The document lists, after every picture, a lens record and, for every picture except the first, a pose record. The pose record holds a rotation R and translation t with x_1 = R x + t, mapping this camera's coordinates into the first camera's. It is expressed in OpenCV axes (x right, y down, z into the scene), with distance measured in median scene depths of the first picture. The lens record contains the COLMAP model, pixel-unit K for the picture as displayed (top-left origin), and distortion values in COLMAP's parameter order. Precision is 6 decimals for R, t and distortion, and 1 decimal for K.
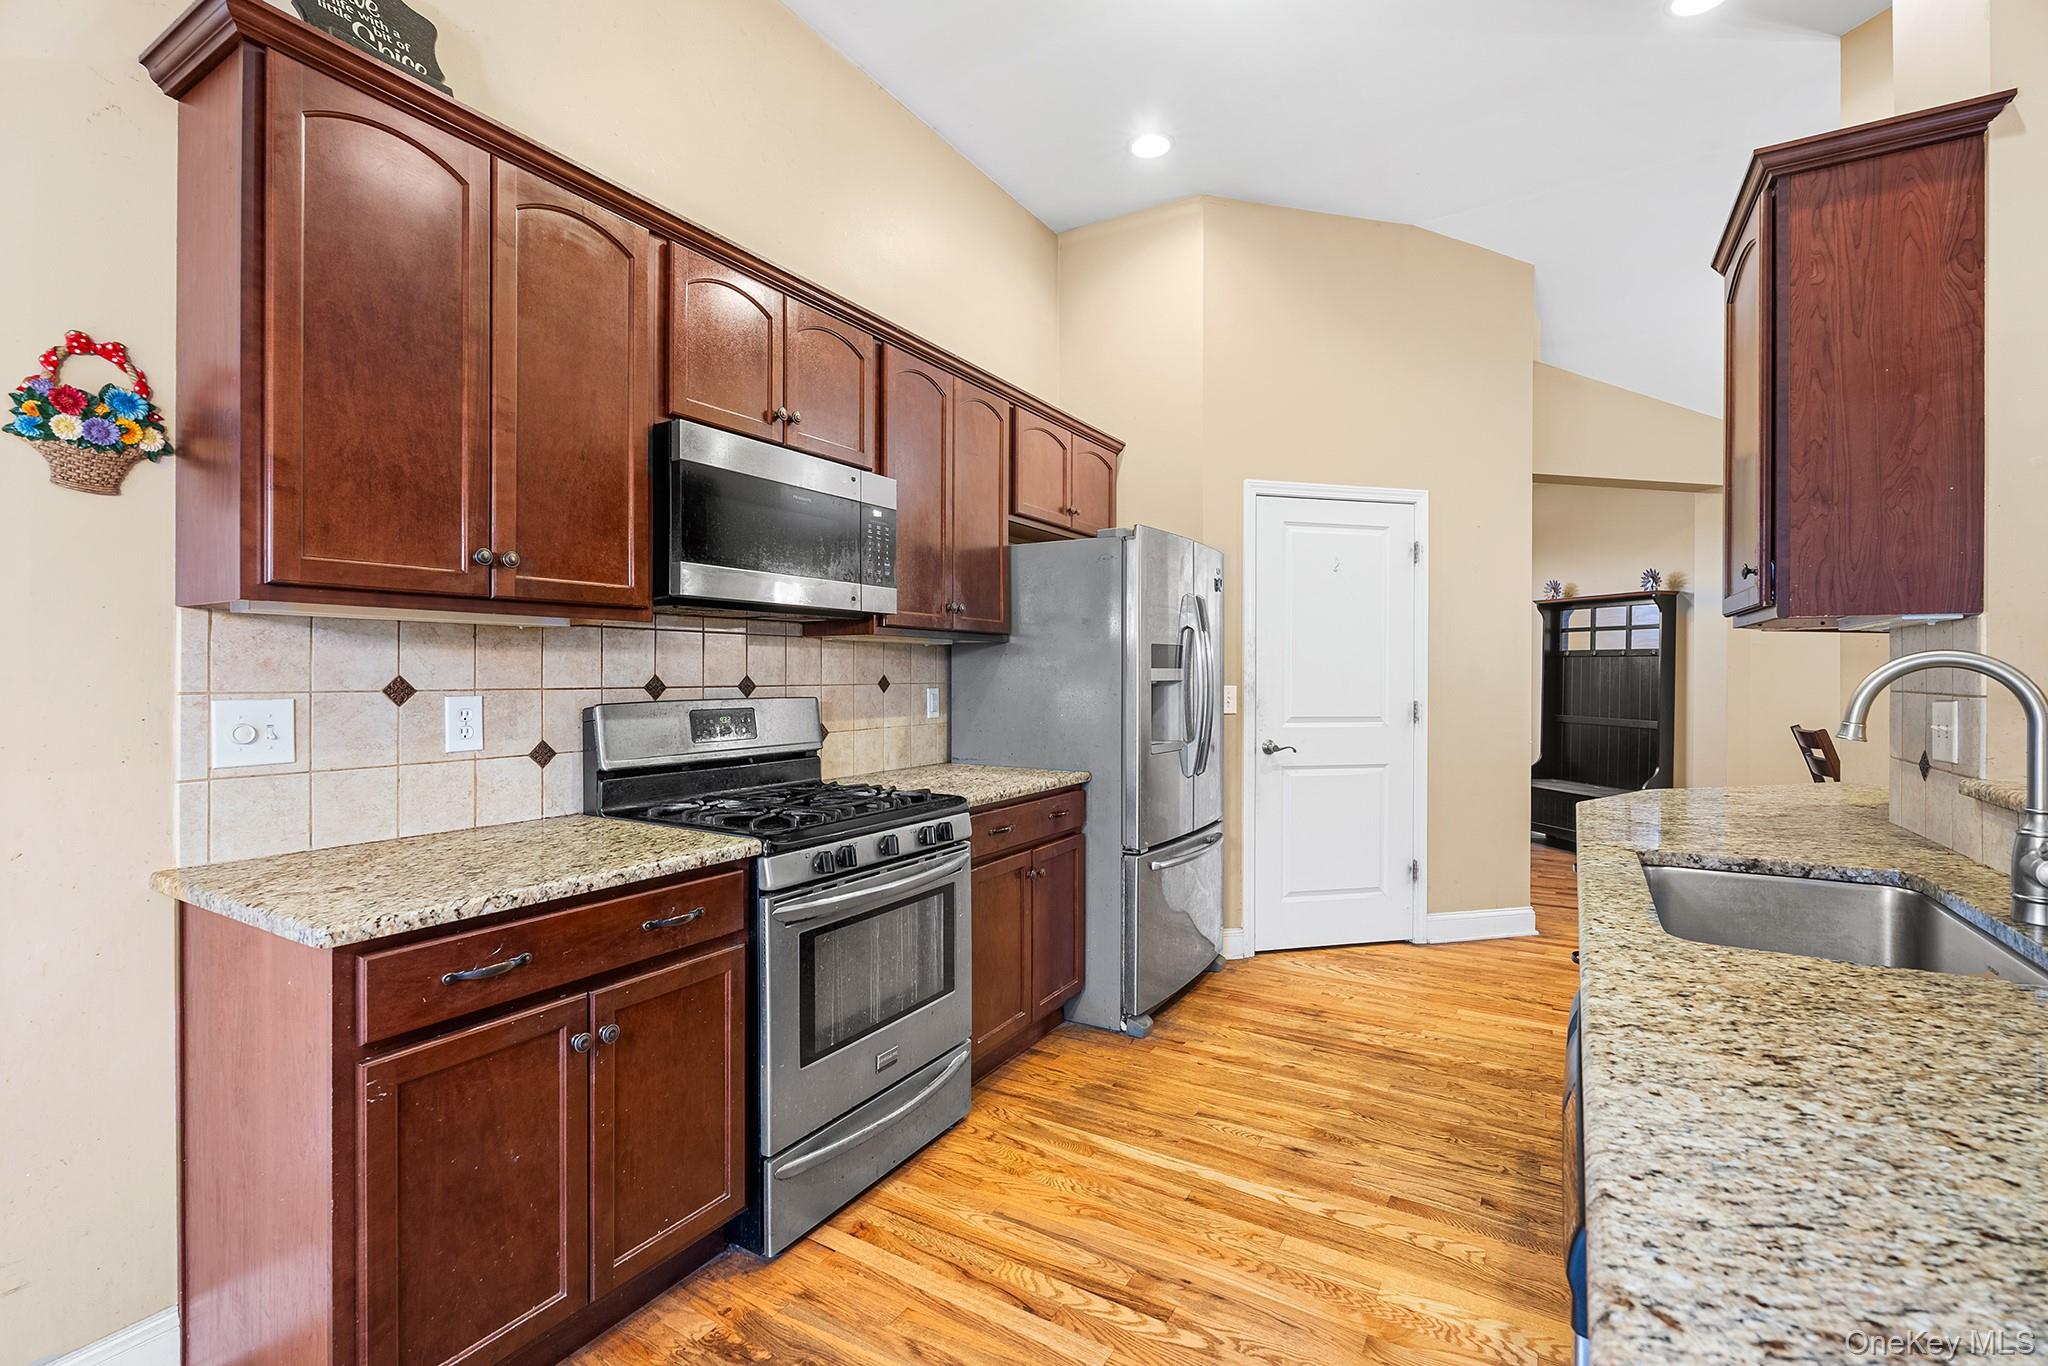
lens RADIAL K [[907.6, 0, 1021.0], [0, 907.6, 676.4], [0, 0, 1]] dist [-0.010598, 0.002163]
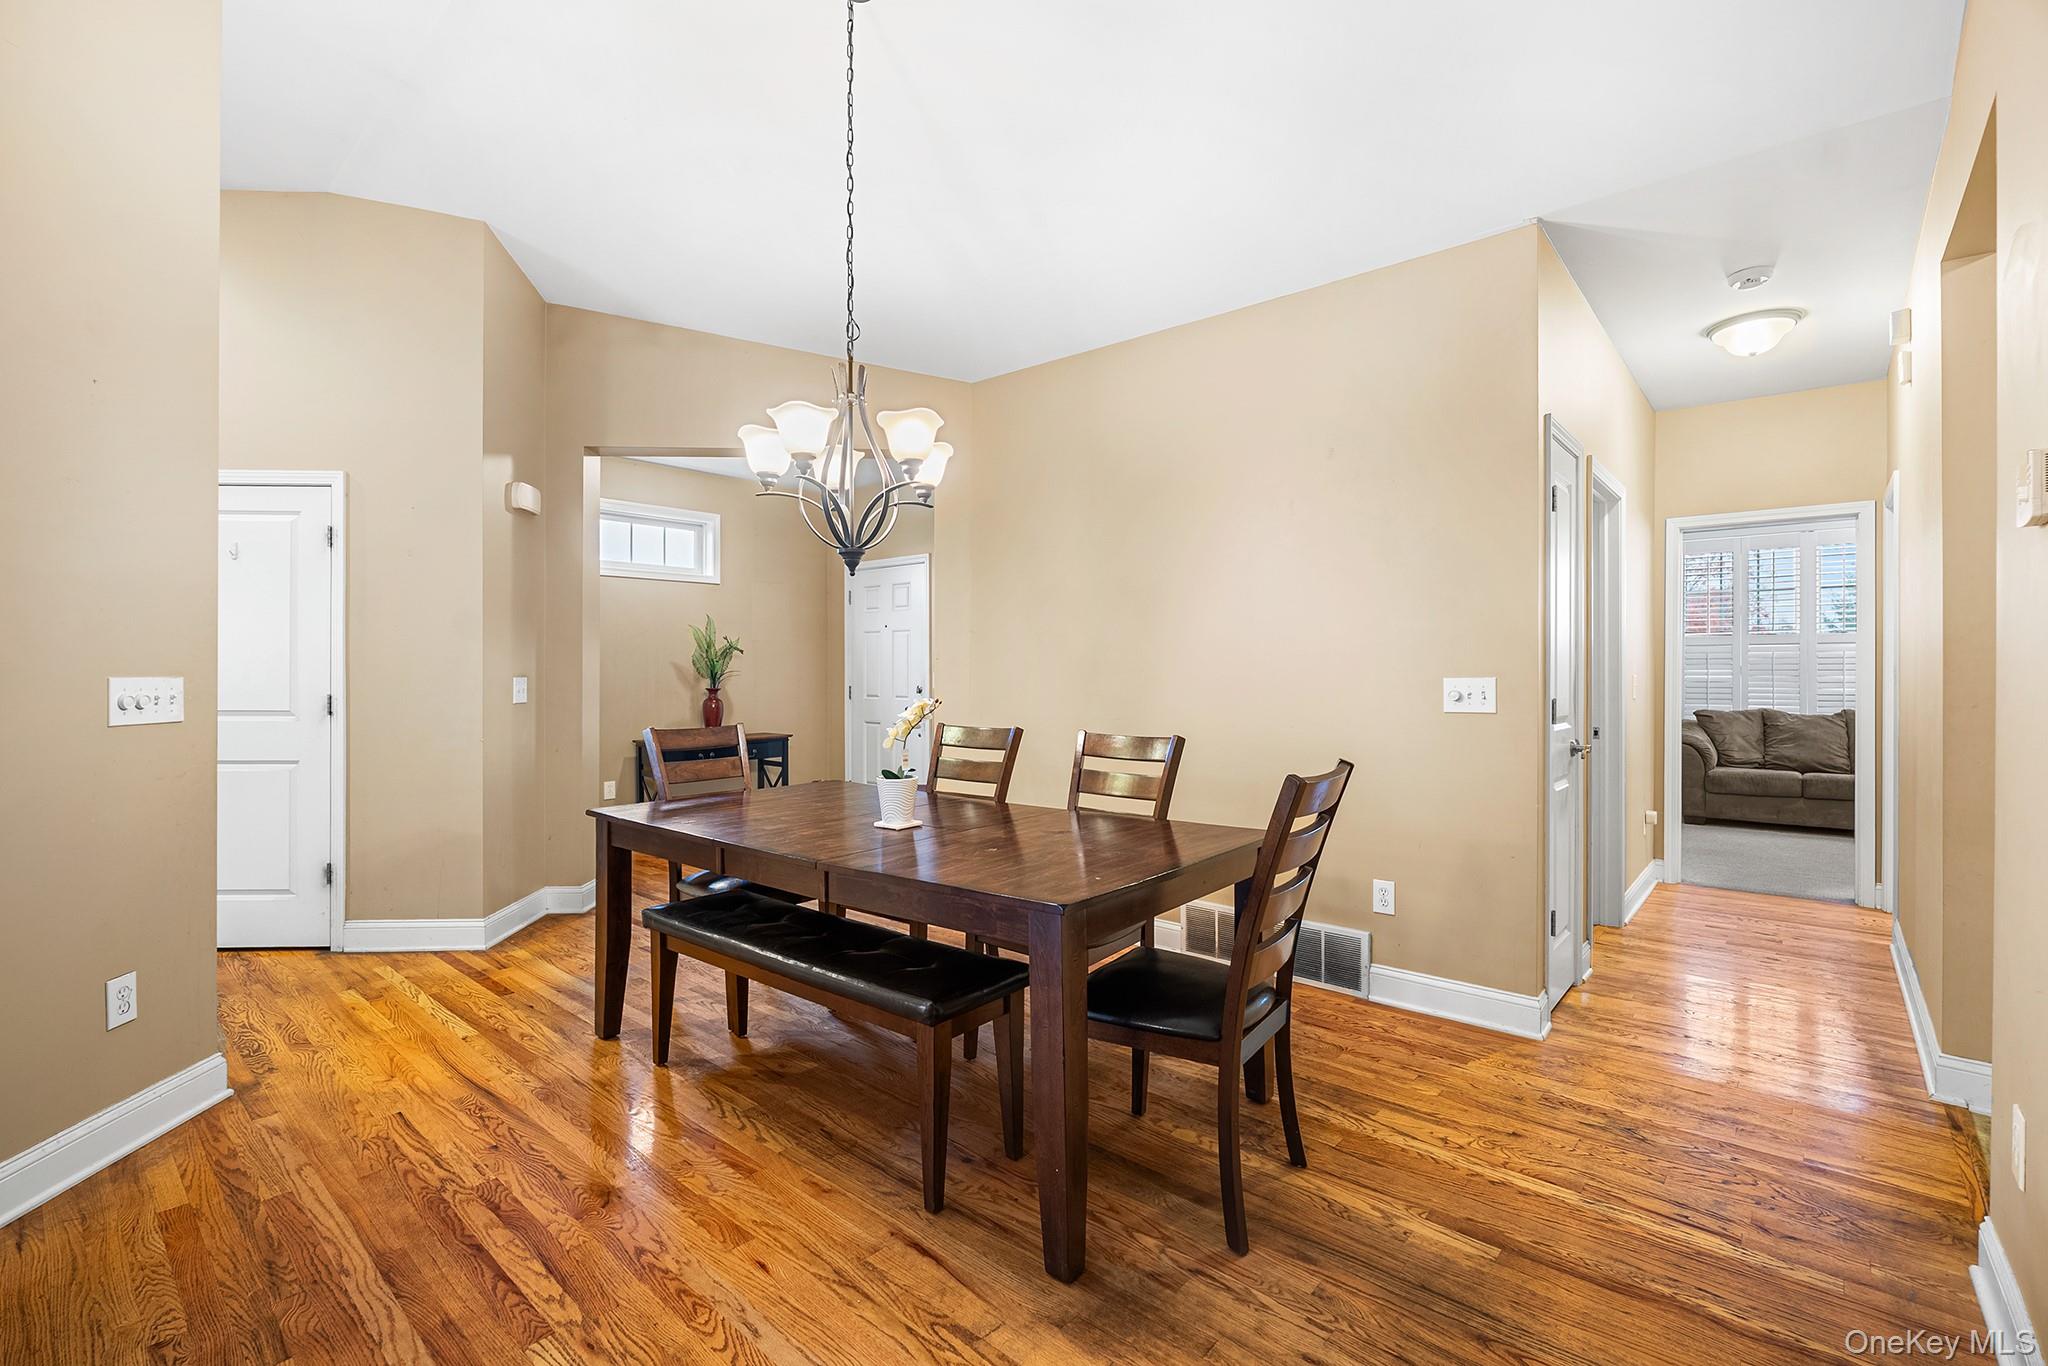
lens RADIAL K [[907.6, 0, 1022.4], [0, 907.6, 672.1], [0, 0, 1]] dist [-0.010598, 0.002163]
pose [[0.984783, -0.004252, -0.173736, 2.239709], [0.003114, 0.999972, -0.006823, 0.021972], [0.173760, 0.006178, 0.984769, 0.340922]]
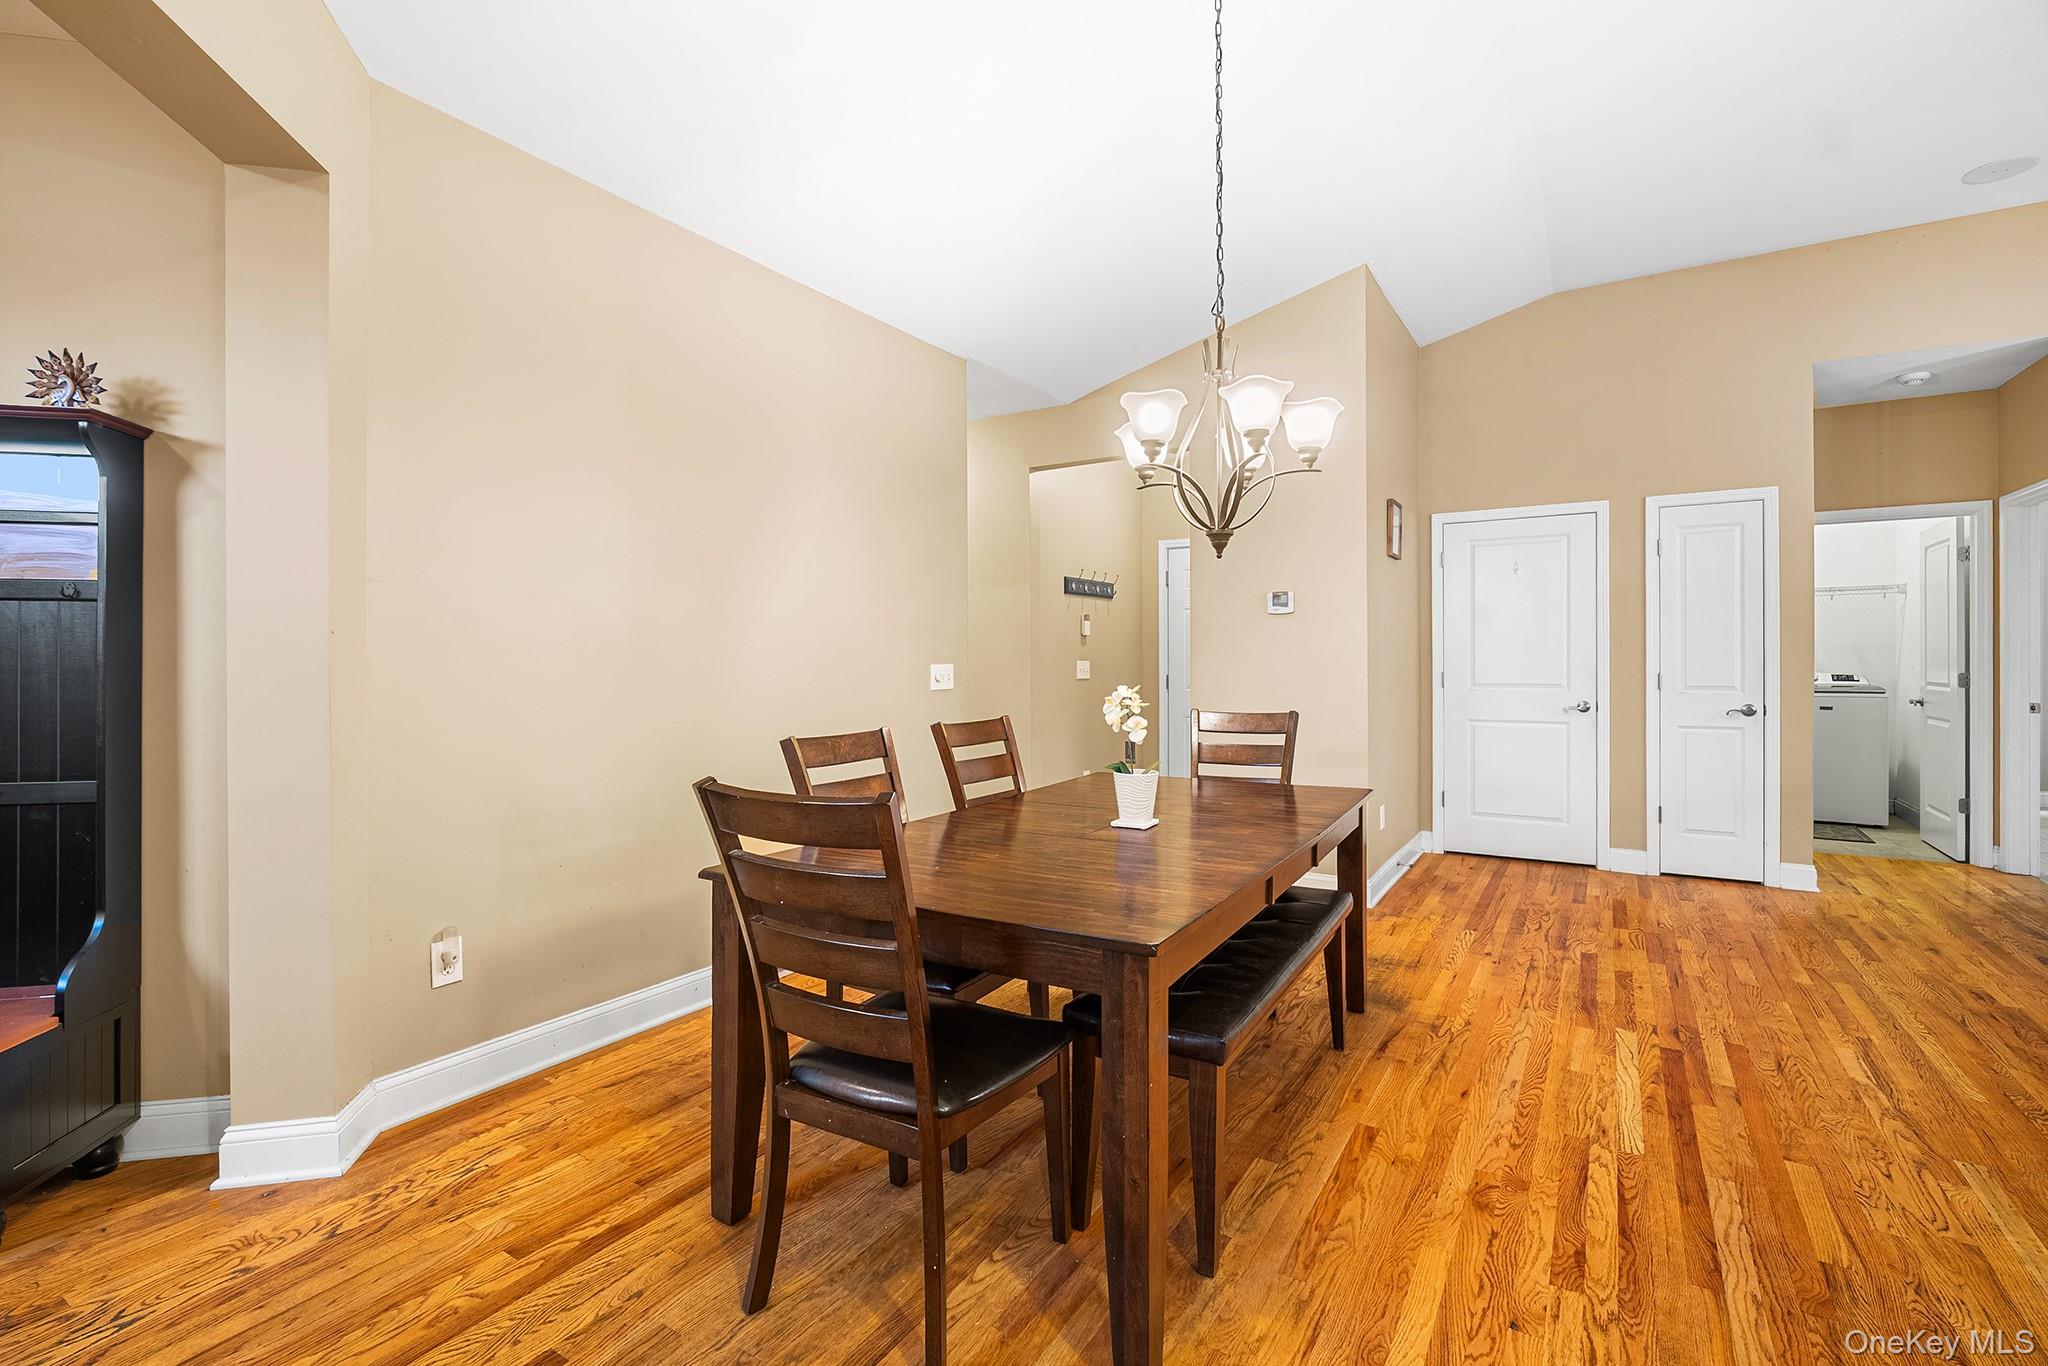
lens RADIAL K [[907.6, 0, 1025.8], [0, 907.6, 661.8], [0, 0, 1]] dist [-0.010598, 0.002163]
pose [[0.022493, -0.004131, 0.999738, 0.865725], [0.010467, 0.999938, 0.003896, 0.012922], [-0.999692, 0.010376, 0.022535, 1.511348]]
